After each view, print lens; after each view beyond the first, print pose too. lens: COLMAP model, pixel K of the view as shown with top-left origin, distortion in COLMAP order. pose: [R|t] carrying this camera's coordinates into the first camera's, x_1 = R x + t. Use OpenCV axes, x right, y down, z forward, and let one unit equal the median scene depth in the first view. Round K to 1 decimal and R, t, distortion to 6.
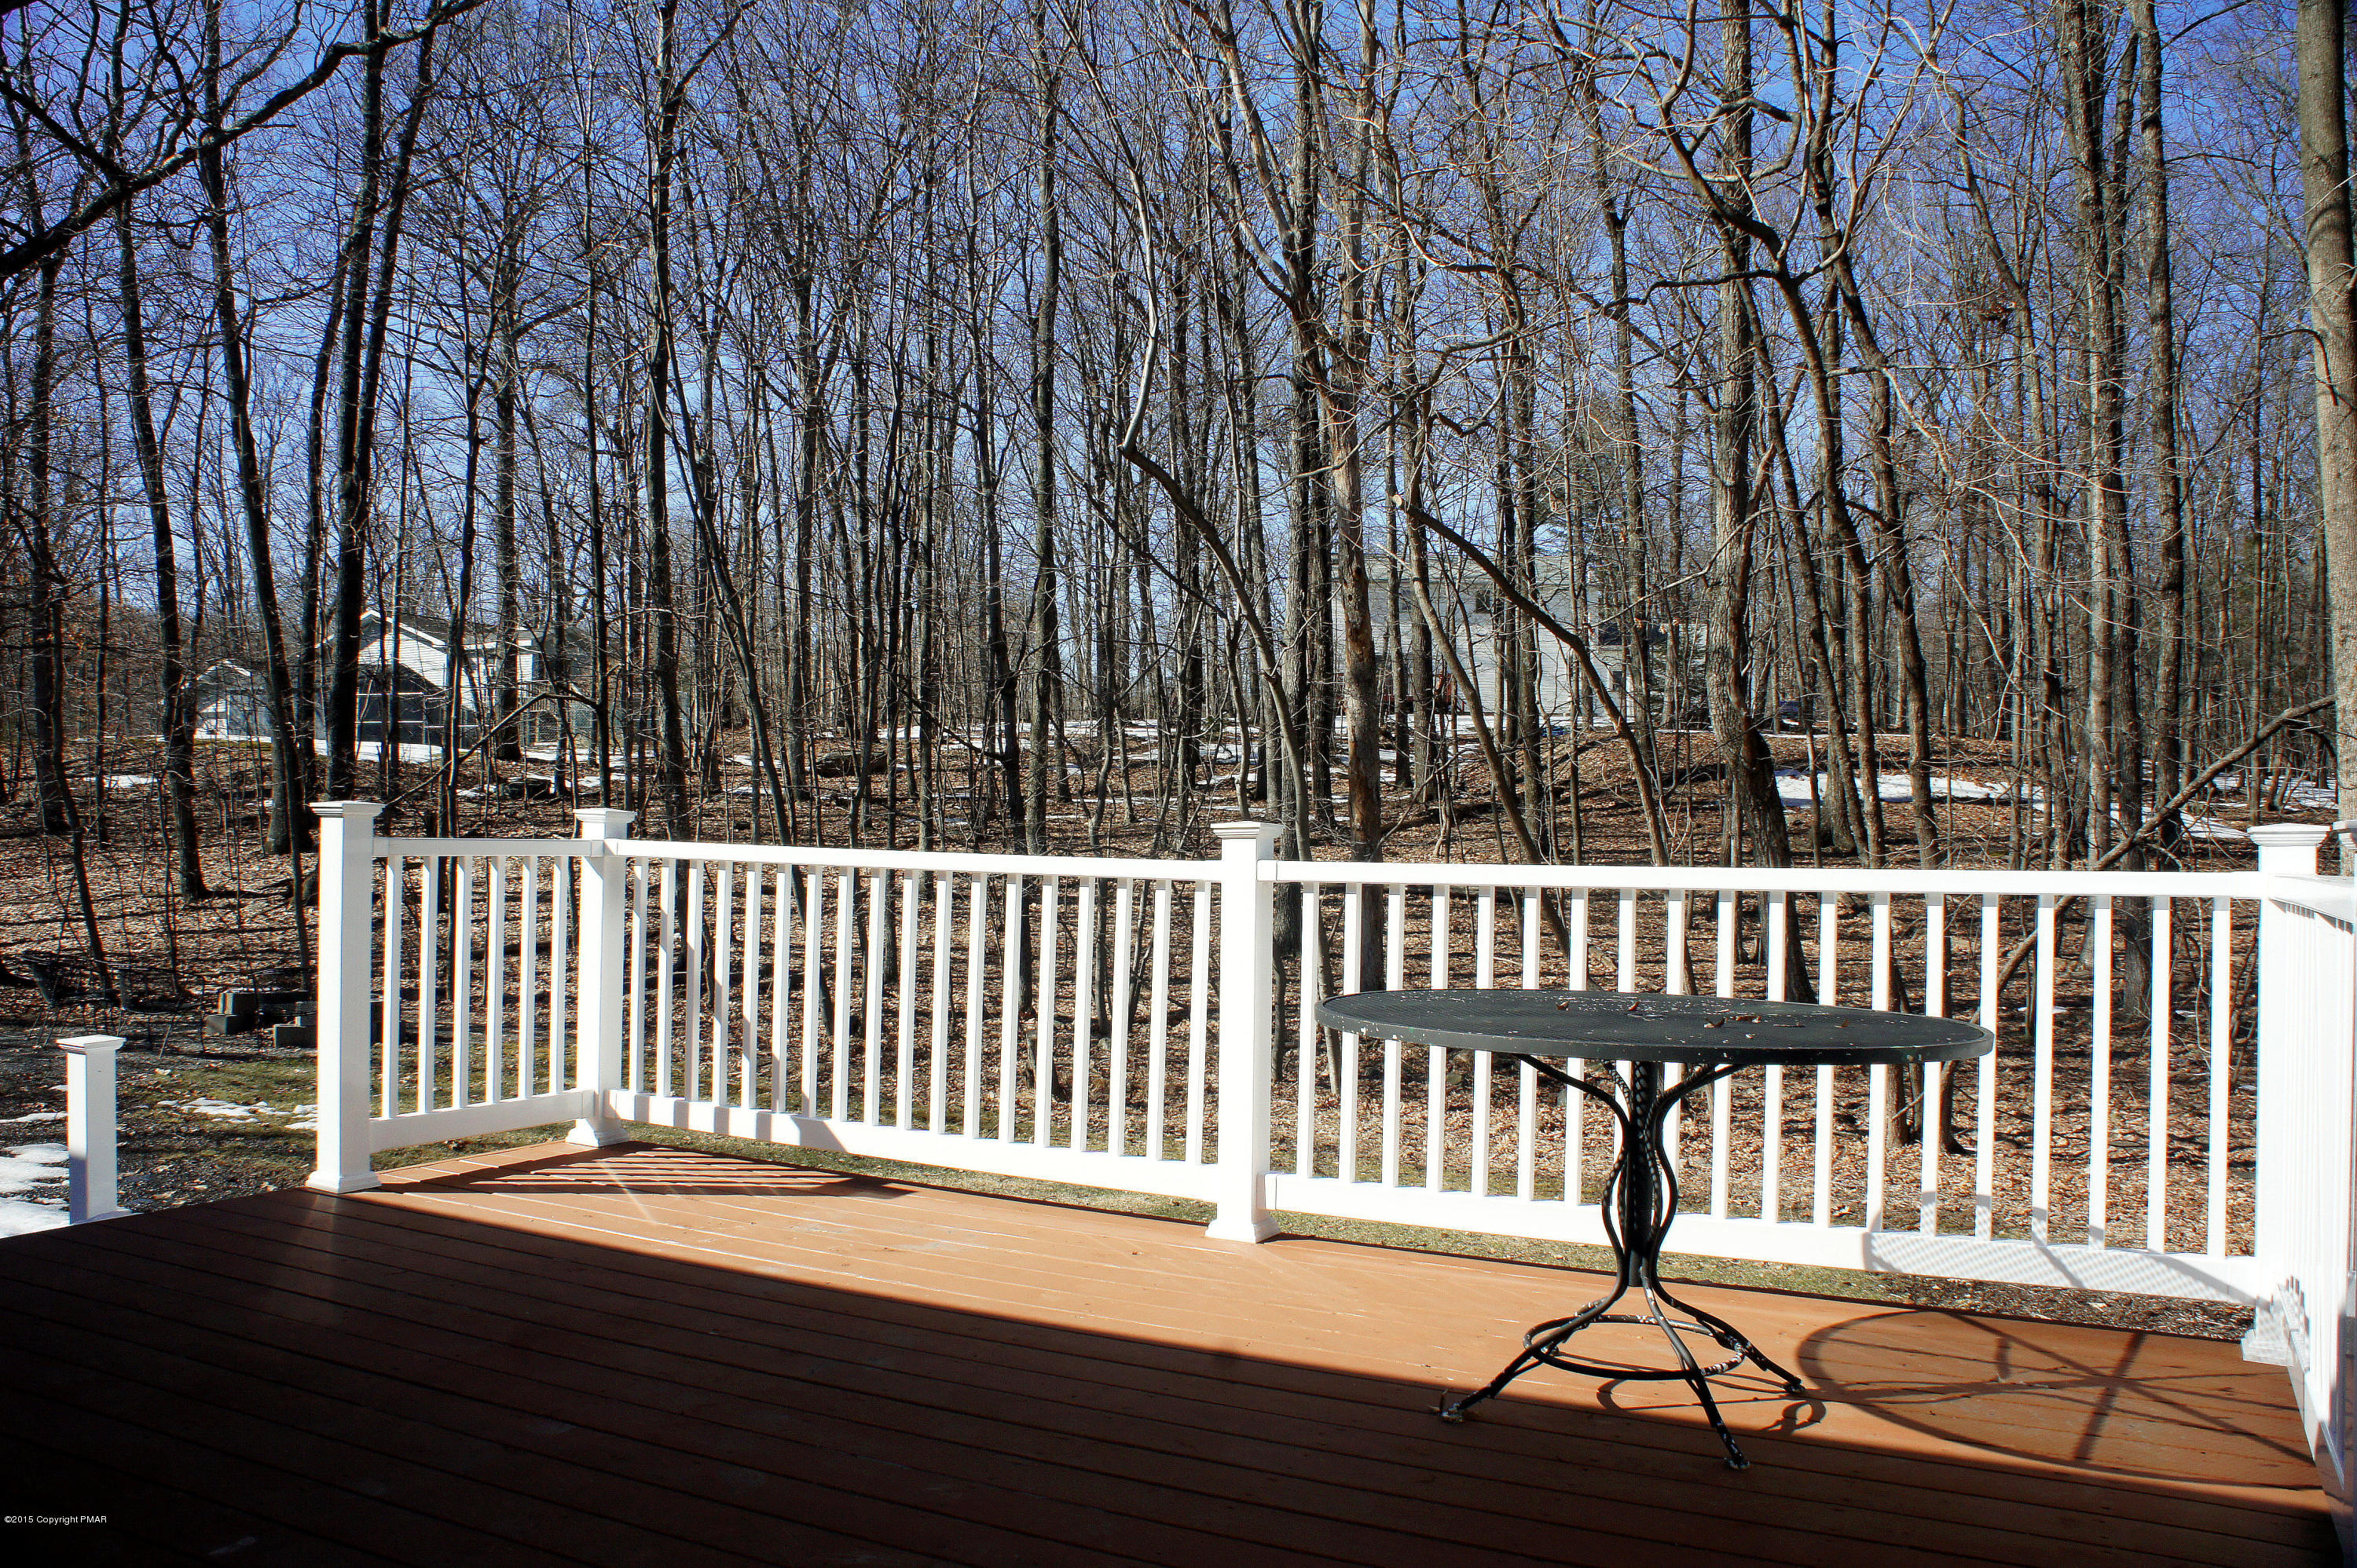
lens RADIAL K [[1875.2, 0, 1186.4], [0, 1875.2, 792.0], [0, 0, 1]] dist [-0.176440, 0.145548]
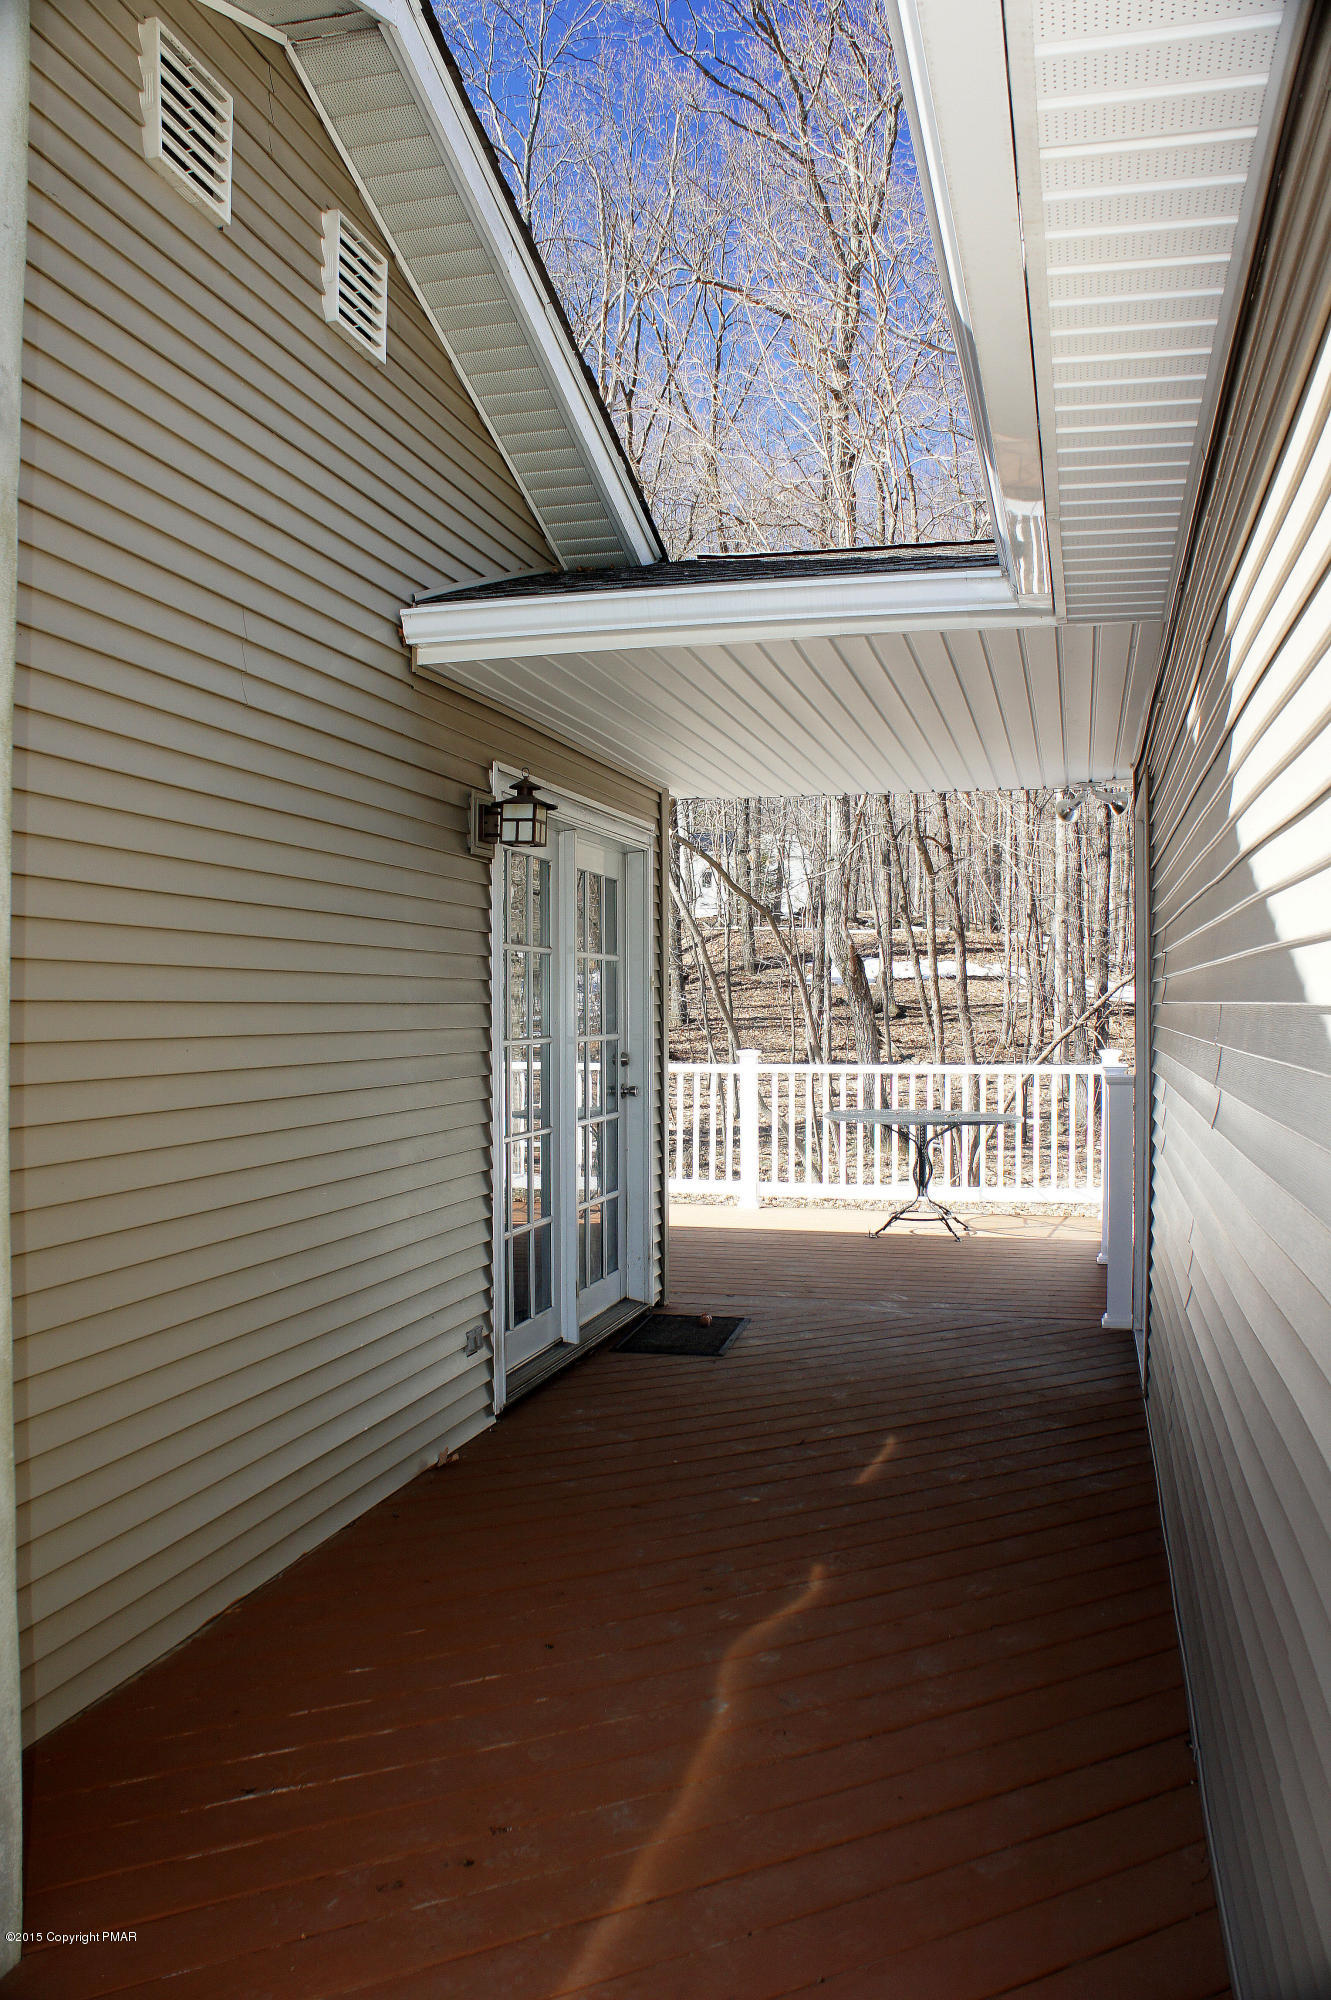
lens RADIAL K [[1591.2, 0, 665.5], [0, 1591.2, 1000.0], [0, 0, 1]] dist [-0.176440, 0.145548]
pose [[0.975883, -0.027427, 0.216564, -0.580542], [0.022411, 0.999421, 0.025584, -0.116864], [-0.217140, -0.020113, 0.975933, -1.181727]]
